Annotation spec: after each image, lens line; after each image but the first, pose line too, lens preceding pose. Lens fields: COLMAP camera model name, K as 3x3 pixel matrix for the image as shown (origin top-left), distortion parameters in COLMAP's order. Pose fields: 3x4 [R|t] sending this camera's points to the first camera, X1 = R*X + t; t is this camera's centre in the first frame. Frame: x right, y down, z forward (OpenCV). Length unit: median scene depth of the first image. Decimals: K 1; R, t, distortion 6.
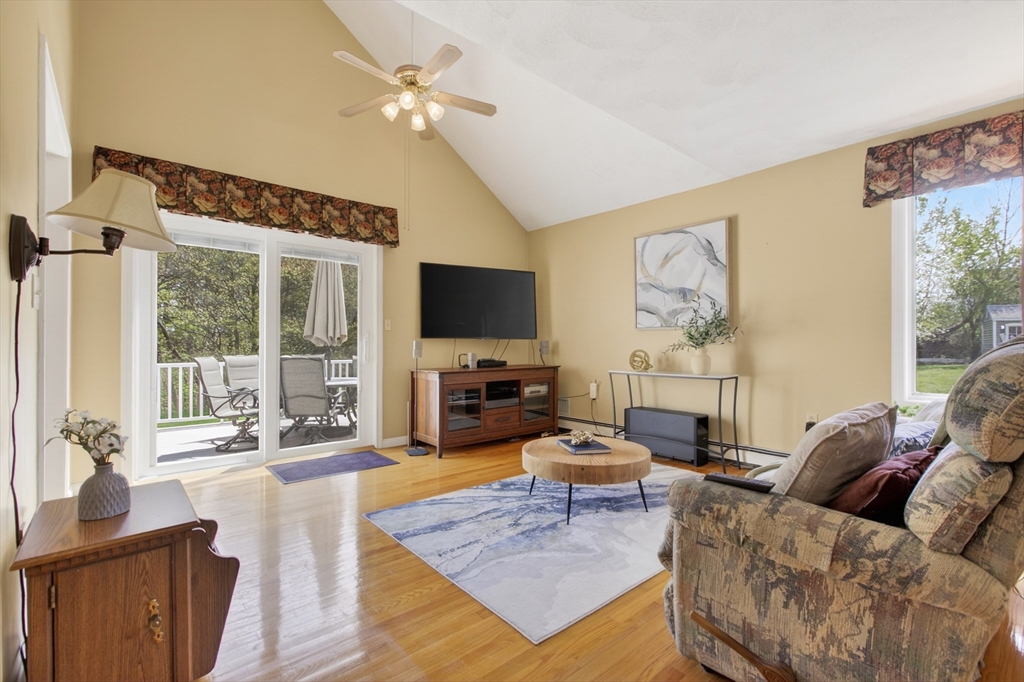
lens RADIAL K [[465.4, 0, 521.4], [0, 465.4, 340.5], [0, 0, 1]] dist [-0.003977, -0.000184]
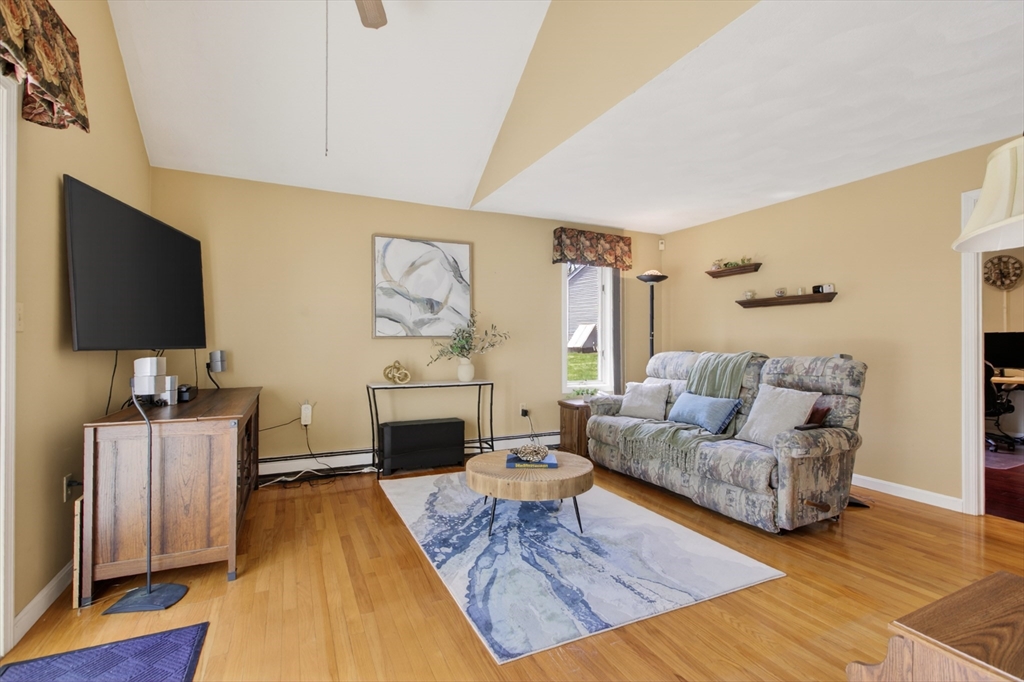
lens RADIAL K [[465.4, 0, 518.7], [0, 465.4, 344.4], [0, 0, 1]] dist [-0.003977, -0.000184]
pose [[0.257904, 0.000031, 0.966170, -0.661712], [-0.010384, 0.999942, 0.002740, -0.020072], [-0.966115, -0.010739, 0.257890, 0.610343]]
